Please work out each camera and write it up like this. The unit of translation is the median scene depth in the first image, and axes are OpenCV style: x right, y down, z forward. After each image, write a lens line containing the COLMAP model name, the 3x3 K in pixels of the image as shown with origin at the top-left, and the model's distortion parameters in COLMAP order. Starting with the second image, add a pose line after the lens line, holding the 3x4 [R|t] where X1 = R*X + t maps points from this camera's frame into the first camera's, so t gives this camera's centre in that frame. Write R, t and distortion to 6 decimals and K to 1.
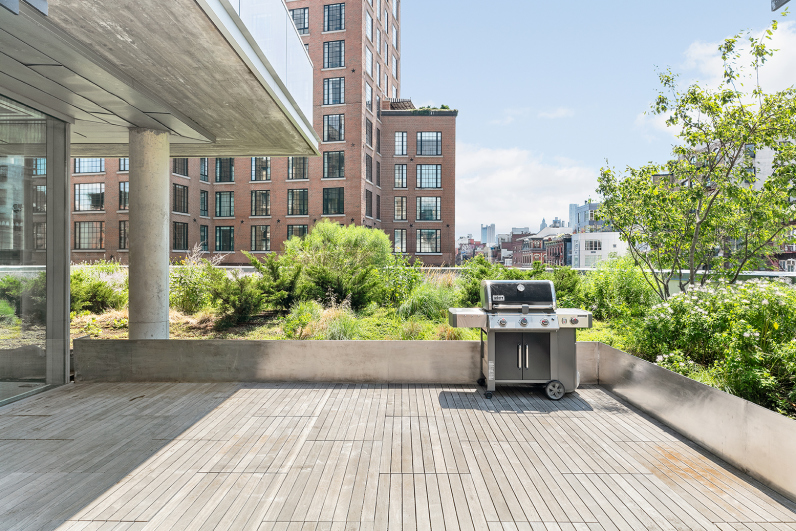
lens RADIAL K [[489.3, 0, 398.0], [0, 489.3, 265.5], [0, 0, 1]] dist [-0.001761, 0.000015]
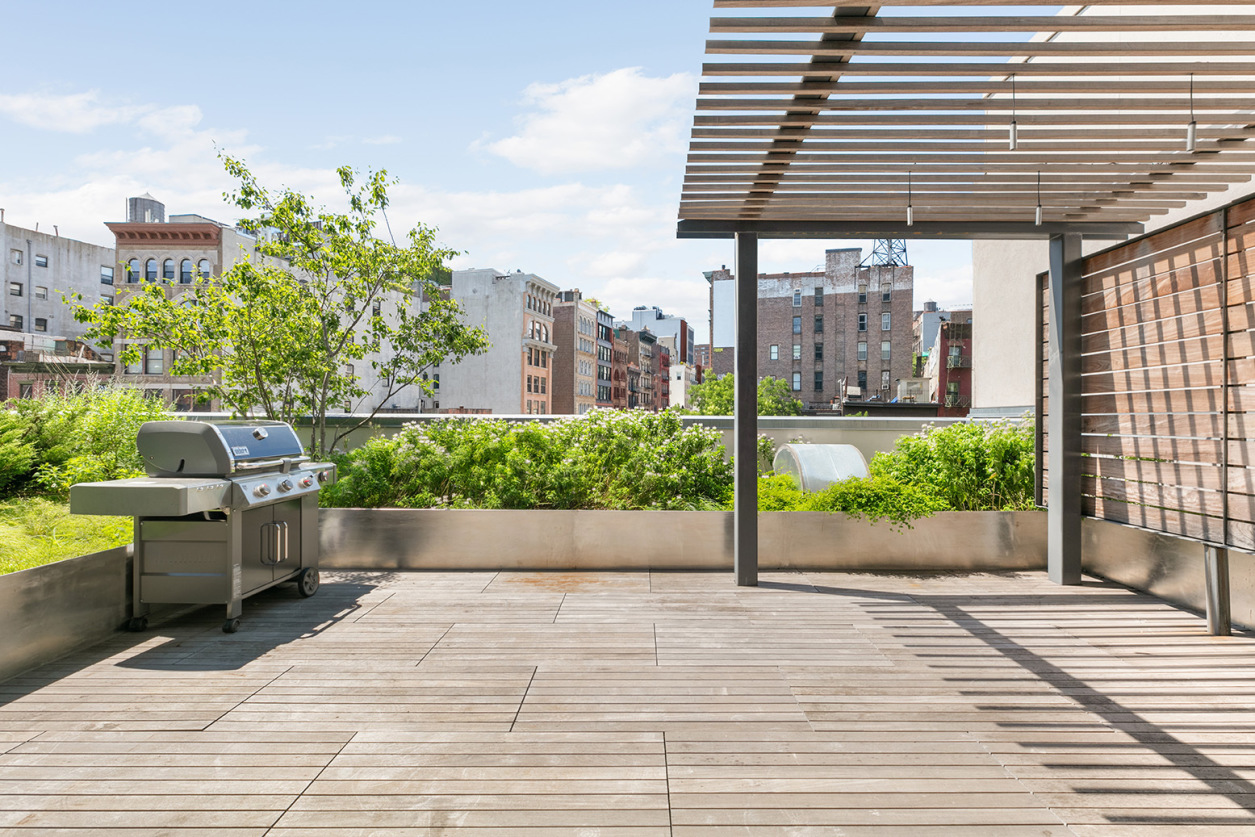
lens RADIAL K [[572.4, 0, 640.2], [0, 572.4, 421.6], [0, 0, 1]] dist [0.008811, 0.000201]
pose [[-0.009354, -0.006321, 0.999936, -0.473626], [-0.004310, 0.999971, 0.006281, 0.025058], [-0.999947, -0.004251, -0.009381, 0.540795]]
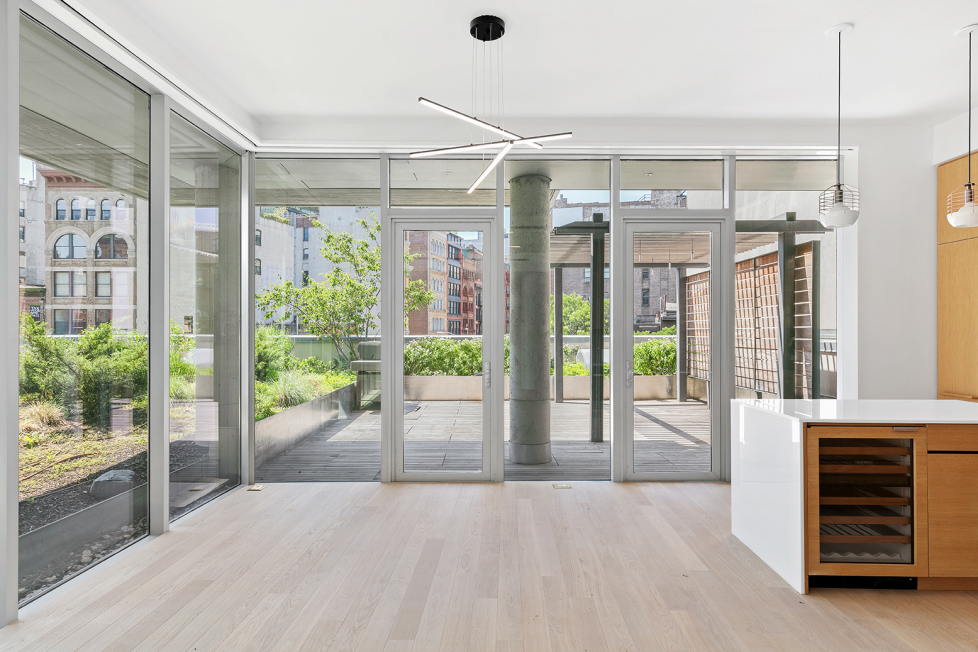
lens RADIAL K [[556.9, 0, 489.0], [0, 556.9, 326.0], [0, 0, 1]] dist [0.001515, 0.000047]
pose [[-0.019111, 0.006027, 0.999799, -1.740580], [0.001937, 0.999980, -0.005991, -0.010283], [-0.999815, 0.001822, -0.019123, 0.679109]]
